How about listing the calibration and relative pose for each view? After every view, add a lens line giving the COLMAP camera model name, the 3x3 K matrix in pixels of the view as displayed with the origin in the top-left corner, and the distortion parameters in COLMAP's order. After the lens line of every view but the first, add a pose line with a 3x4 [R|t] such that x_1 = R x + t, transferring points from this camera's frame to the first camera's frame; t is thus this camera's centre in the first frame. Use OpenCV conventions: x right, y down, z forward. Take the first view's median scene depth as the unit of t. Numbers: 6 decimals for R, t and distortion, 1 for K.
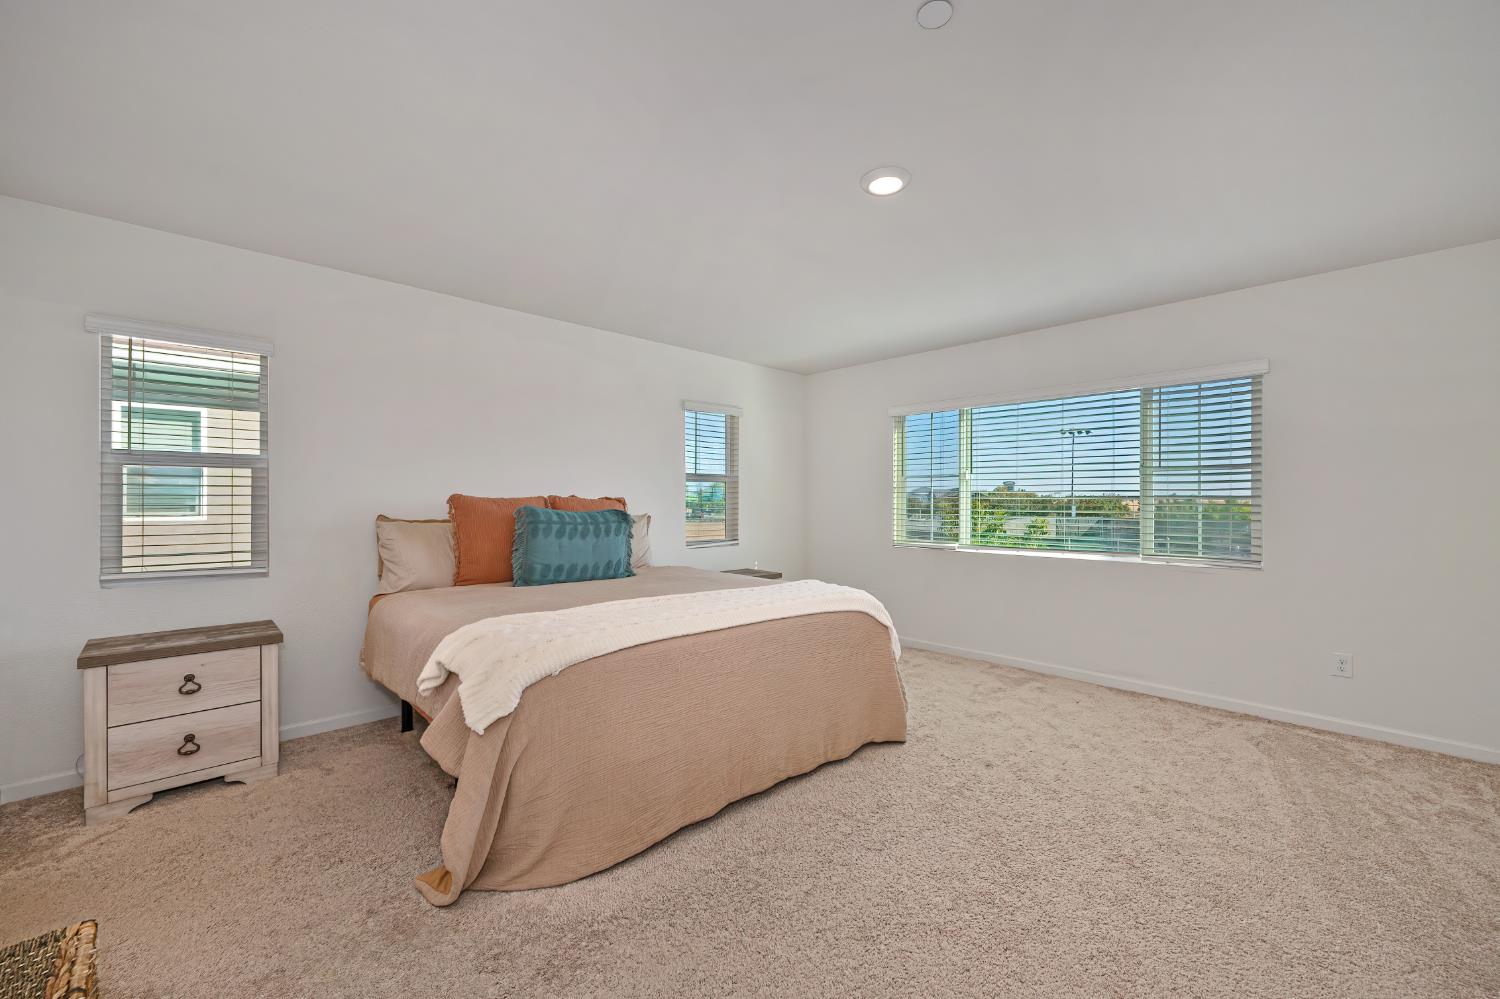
lens RADIAL K [[595.9, 0, 751.1], [0, 595.9, 510.1], [0, 0, 1]] dist [0.001481, 0.000243]
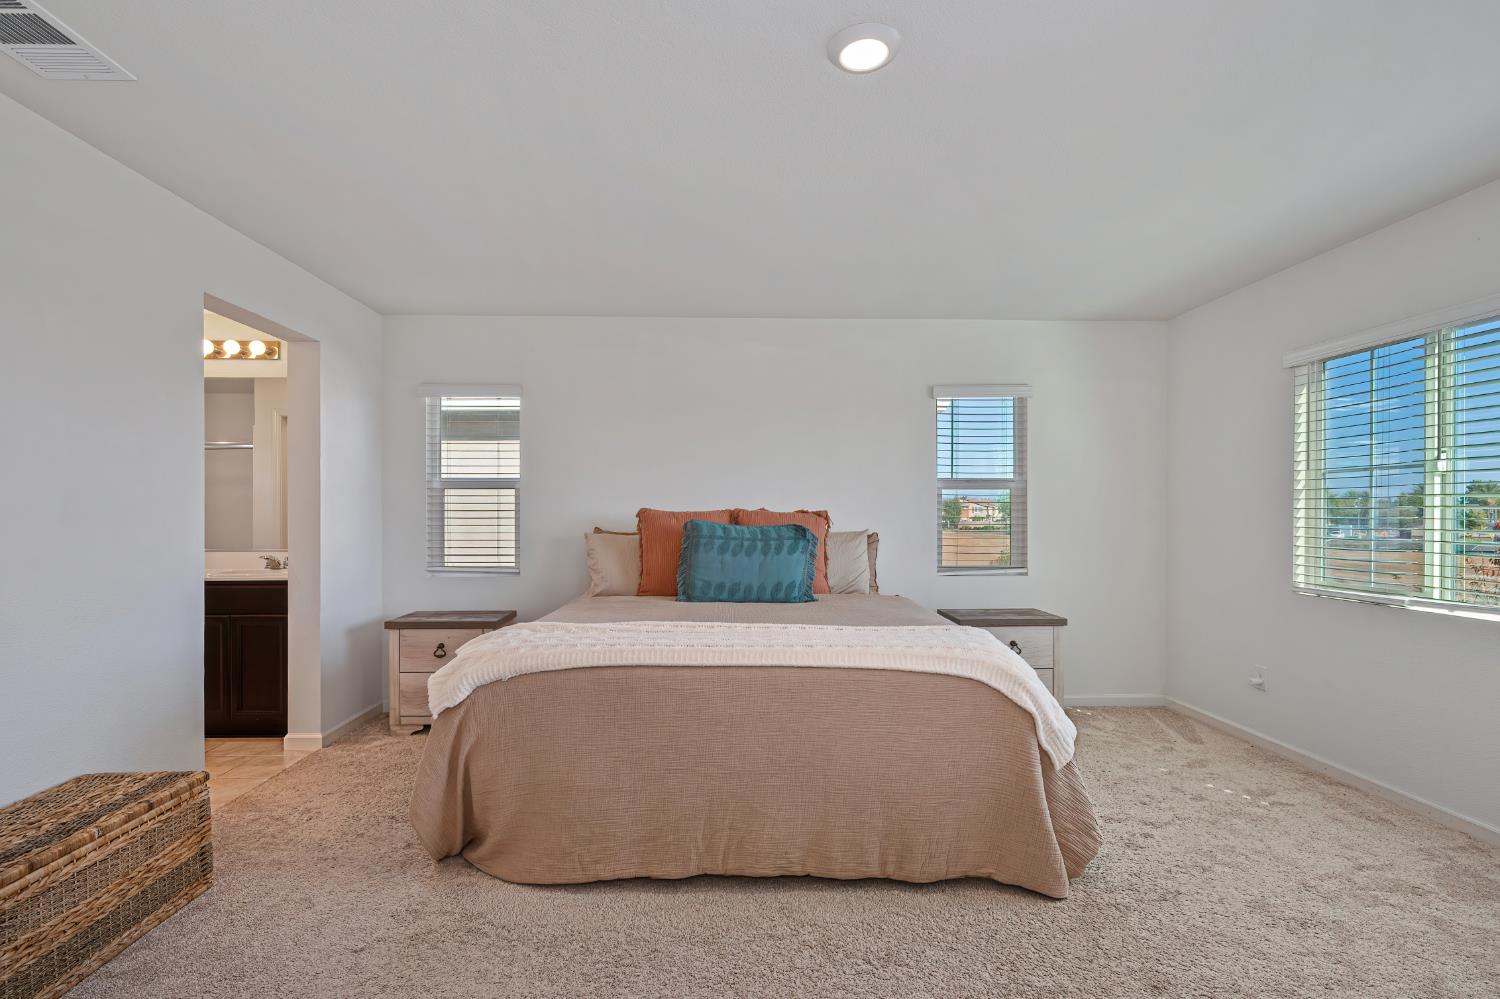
lens RADIAL K [[707.8, 0, 754.0], [0, 707.8, 524.6], [0, 0, 1]] dist [0.002280, 0.000114]
pose [[0.736384, 0.008683, -0.676508, 0.435551], [-0.009110, 0.999954, 0.002918, -0.003120], [0.676503, 0.004014, 0.736429, 0.195326]]
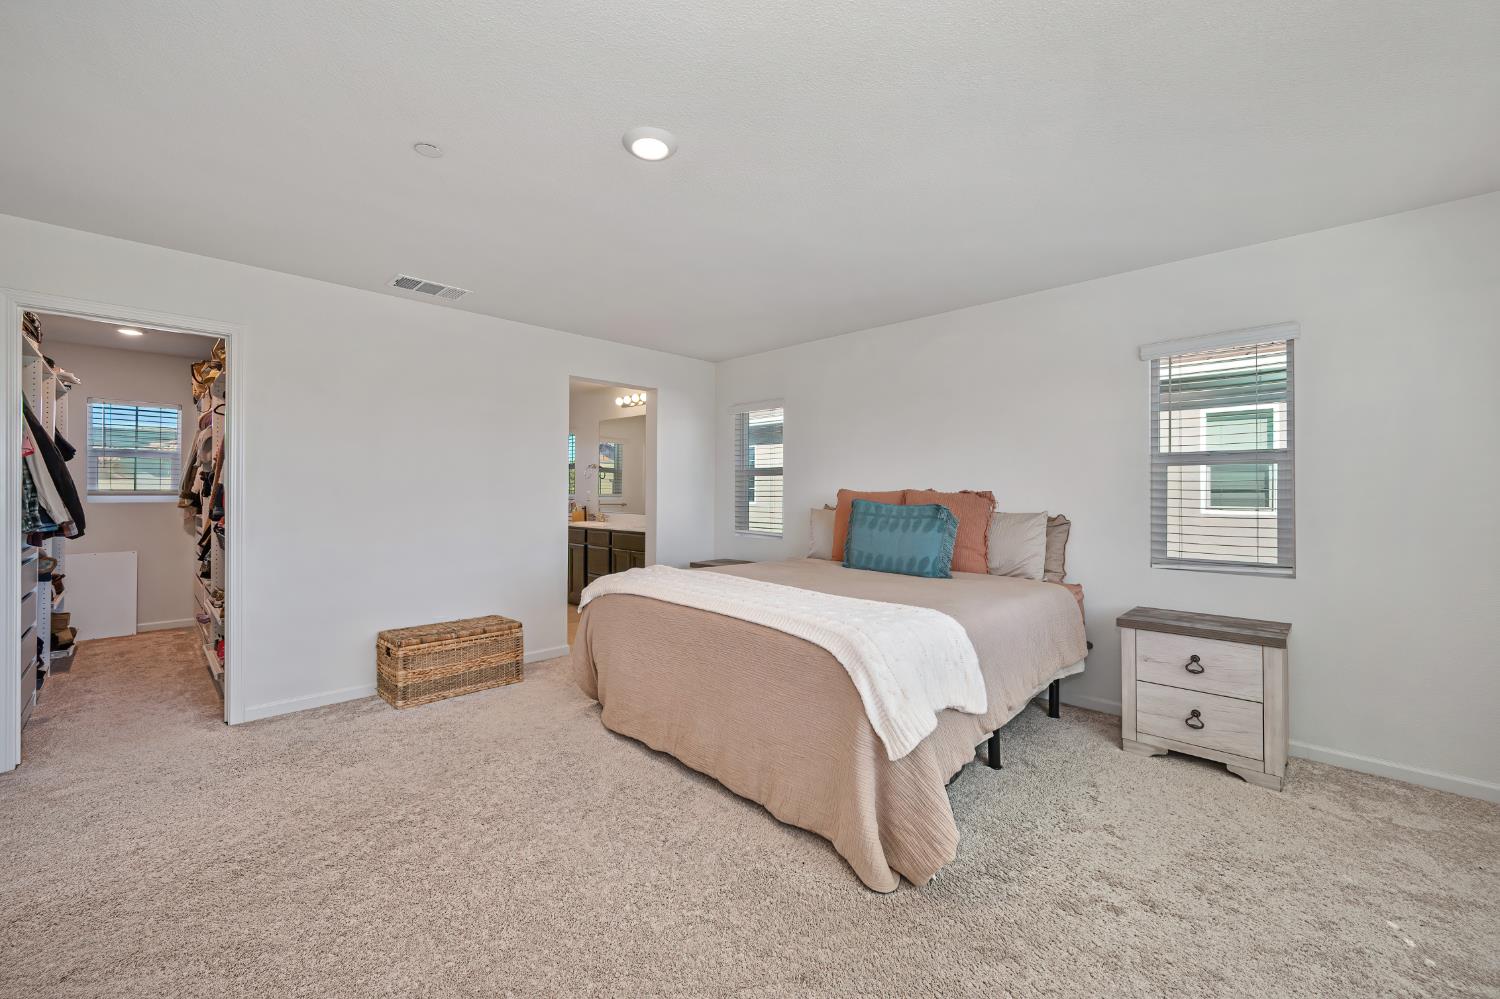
lens RADIAL K [[612.2, 0, 746.1], [0, 612.2, 493.7], [0, 0, 1]] dist [0.000750, 0.000176]
pose [[0.011693, -0.000298, -0.999932, 0.728345], [-0.018658, 0.999826, -0.000517, -0.011093], [0.999758, 0.018663, 0.011686, 0.699925]]
